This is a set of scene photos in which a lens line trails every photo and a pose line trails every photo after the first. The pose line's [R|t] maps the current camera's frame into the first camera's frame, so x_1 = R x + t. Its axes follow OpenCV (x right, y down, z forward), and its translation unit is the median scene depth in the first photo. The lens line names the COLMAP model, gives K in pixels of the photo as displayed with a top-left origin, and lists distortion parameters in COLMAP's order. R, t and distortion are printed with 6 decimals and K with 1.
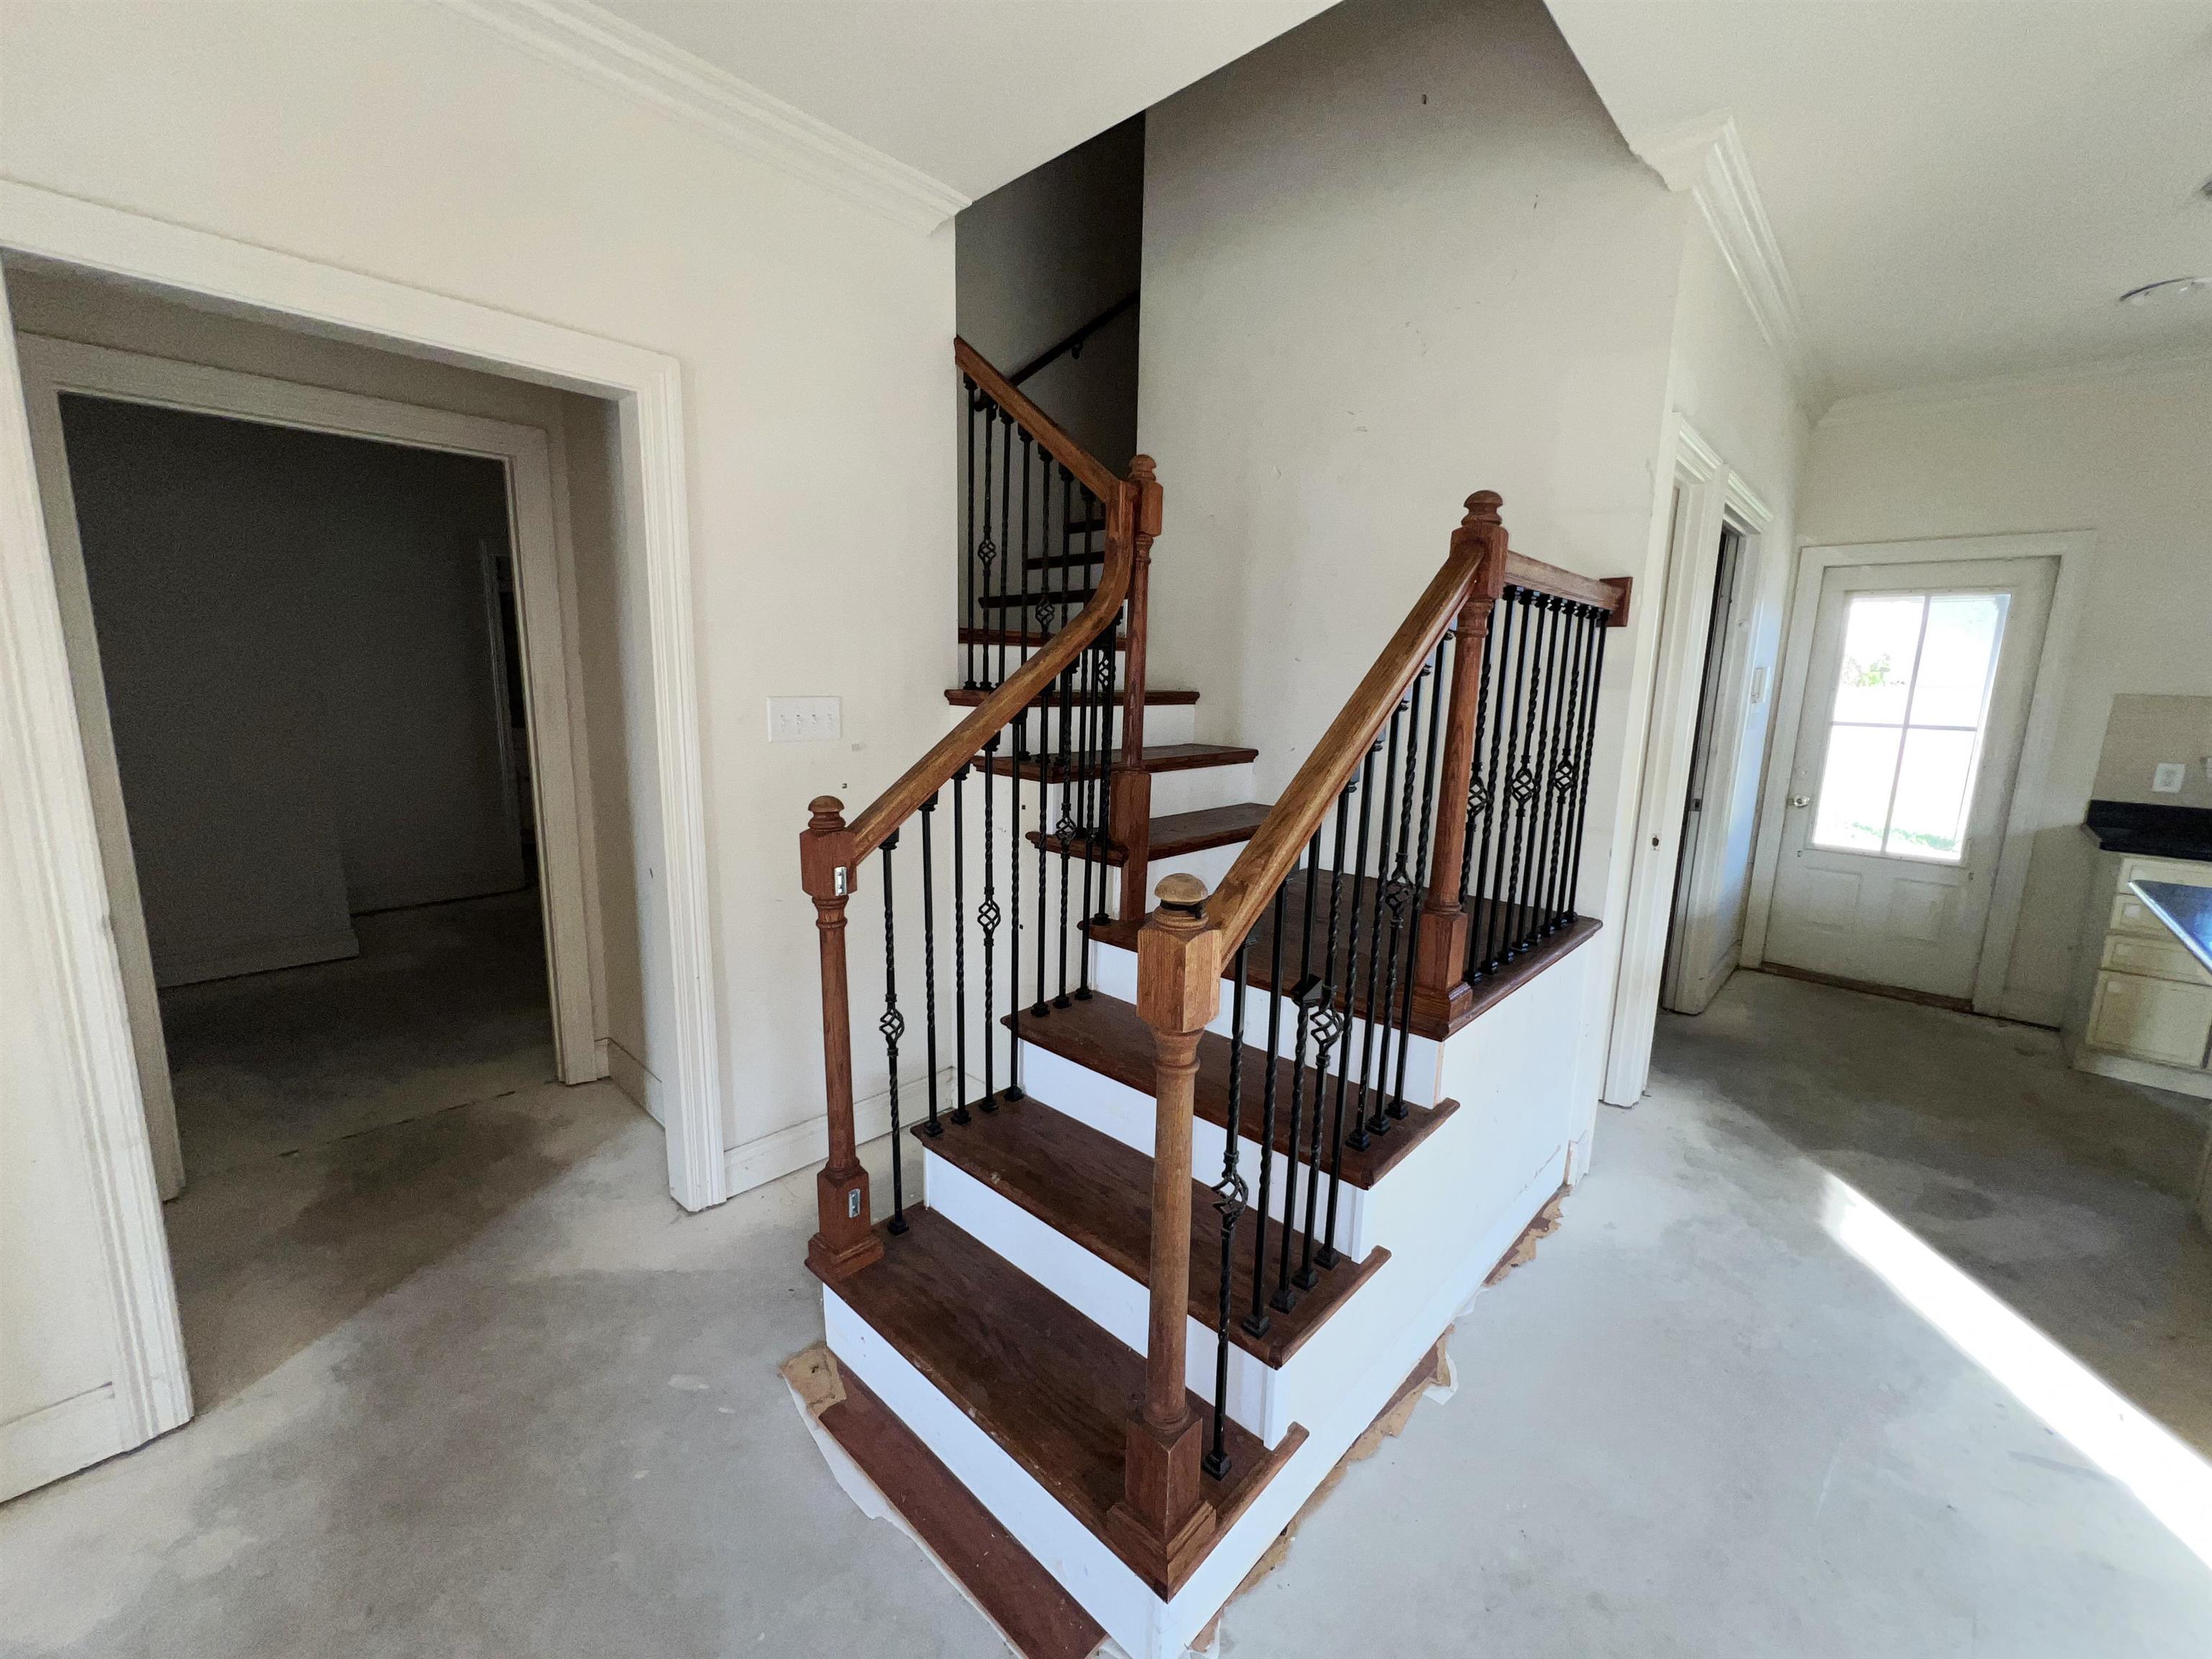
lens RADIAL K [[881.1, 0, 1101.4], [0, 881.1, 823.4], [0, 0, 1]] dist [-0.000815, -0.000329]
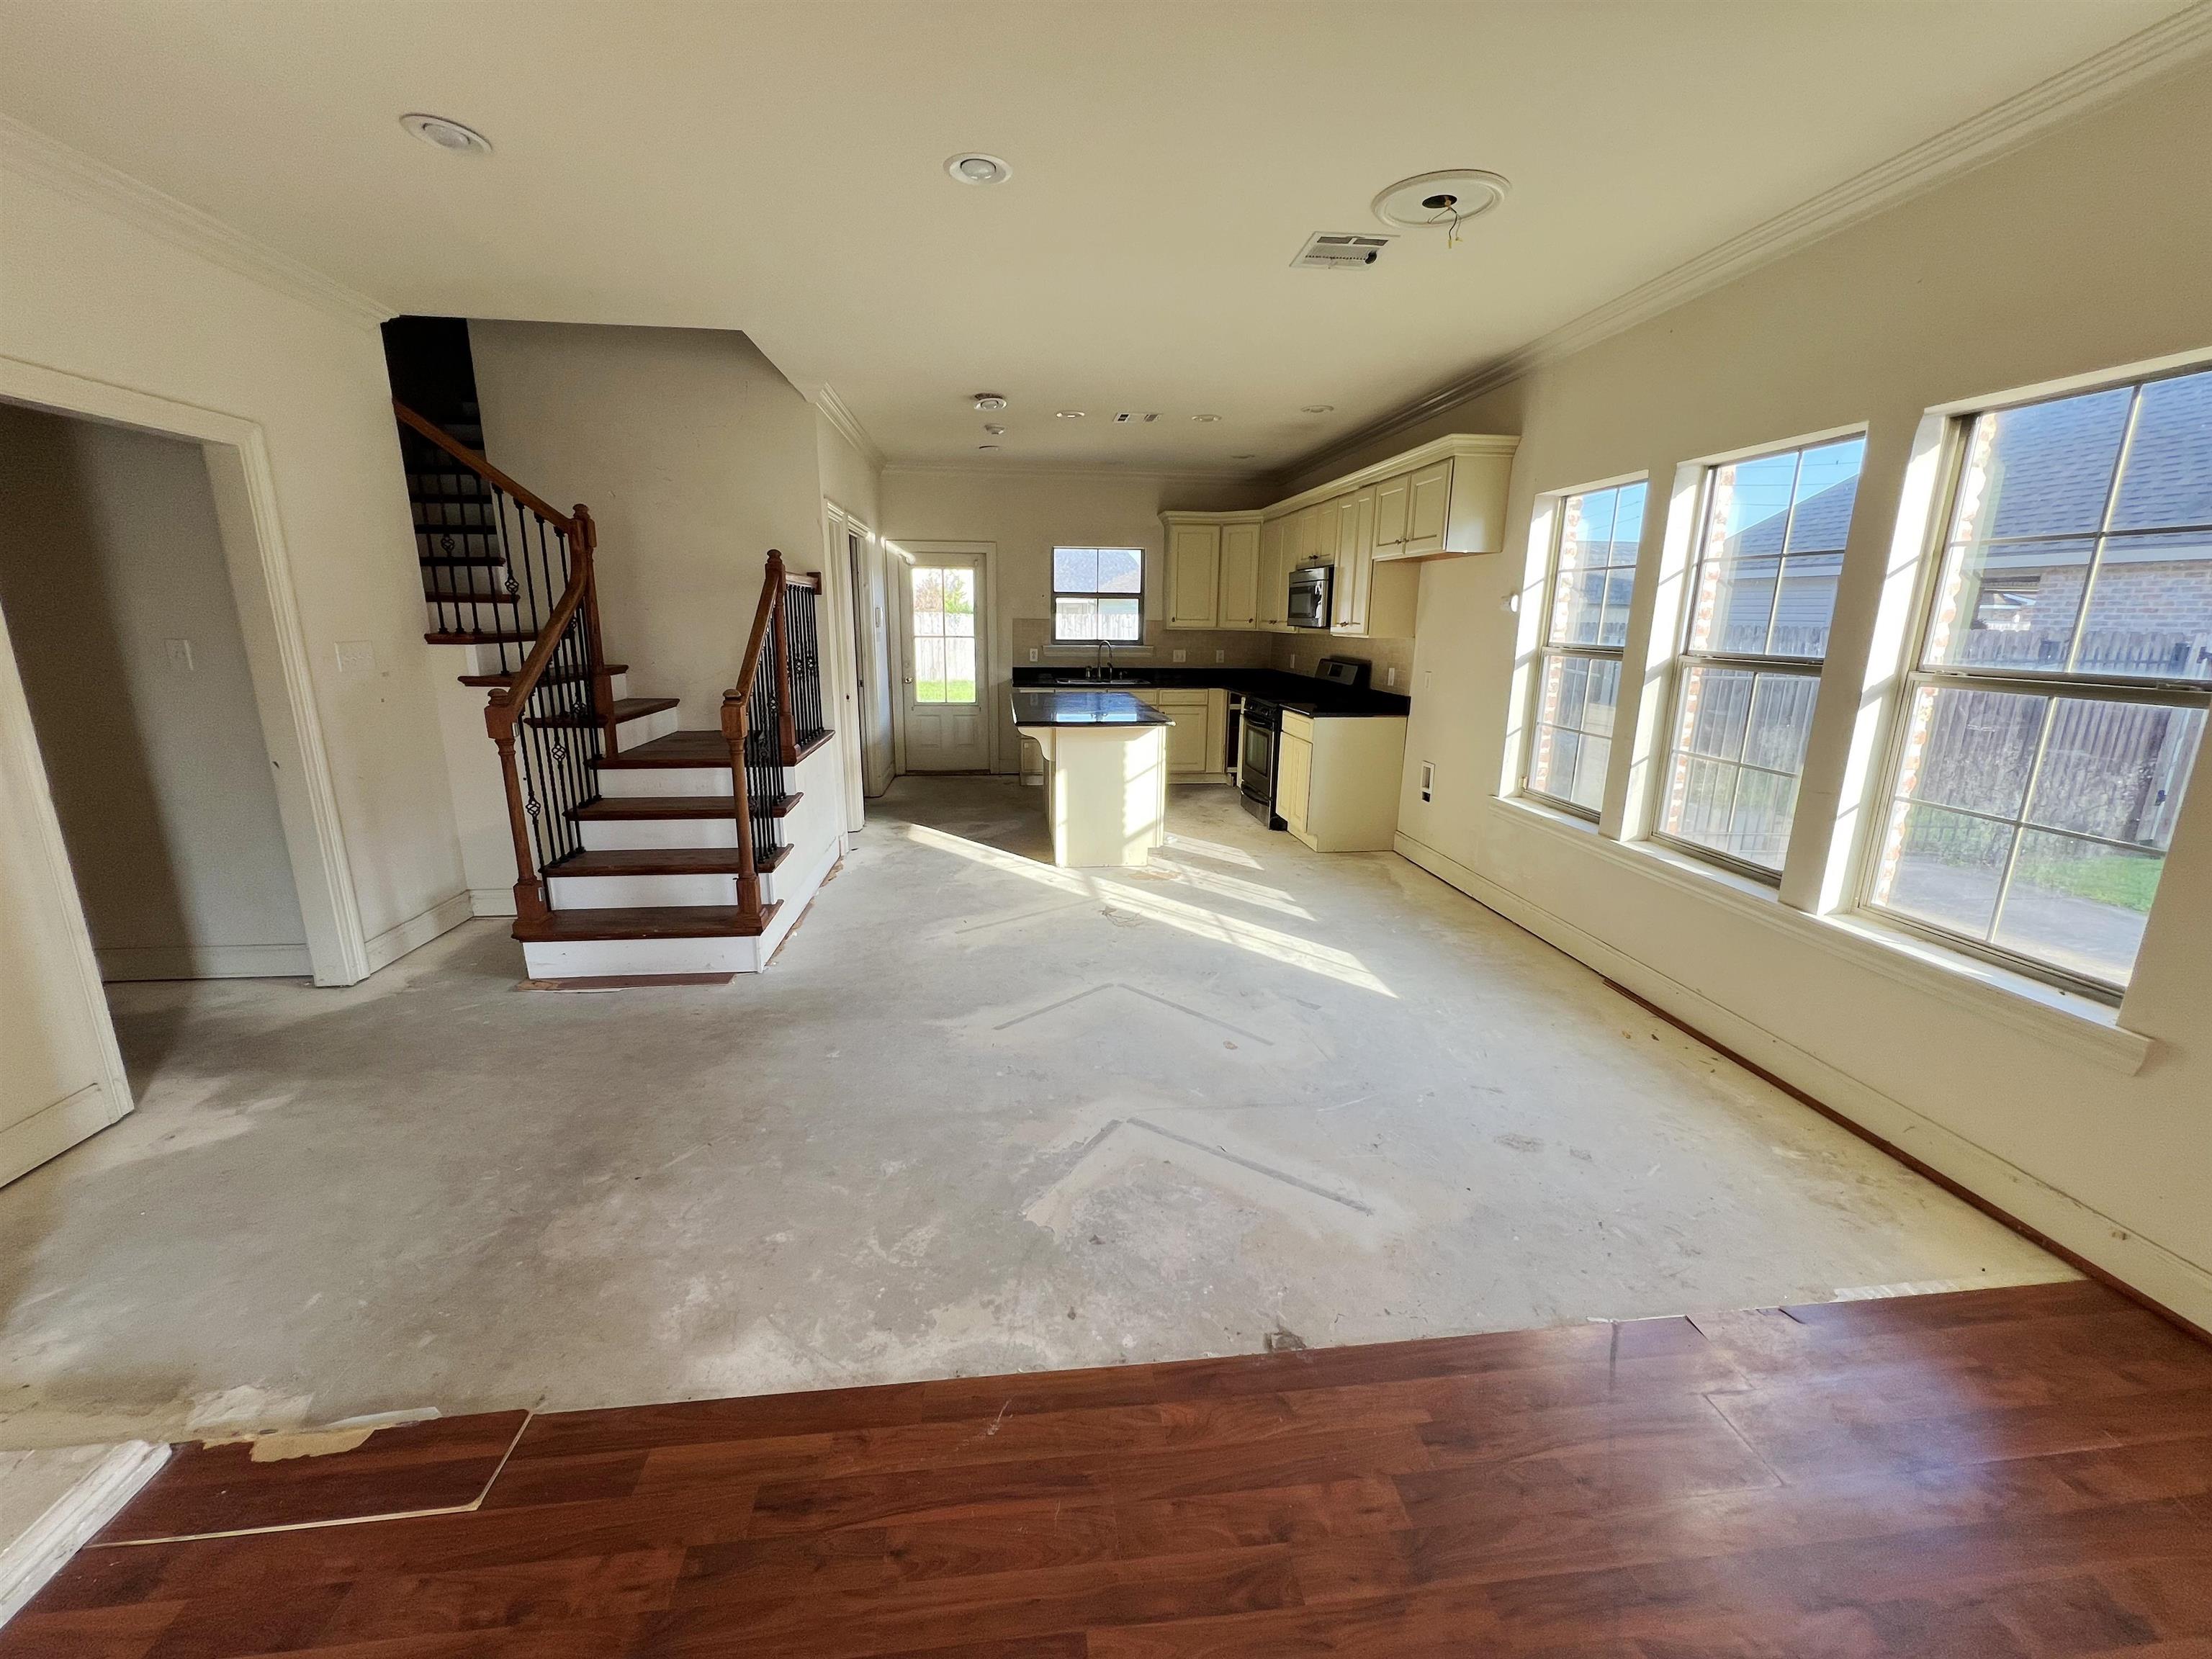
lens RADIAL K [[881.1, 0, 1101.4], [0, 881.1, 823.4], [0, 0, 1]] dist [-0.000815, -0.000329]
pose [[0.644708, -0.192130, 0.739890, -0.610429], [0.133907, 0.981318, 0.138141, 0.113241], [-0.752609, 0.010016, 0.658392, -0.856841]]
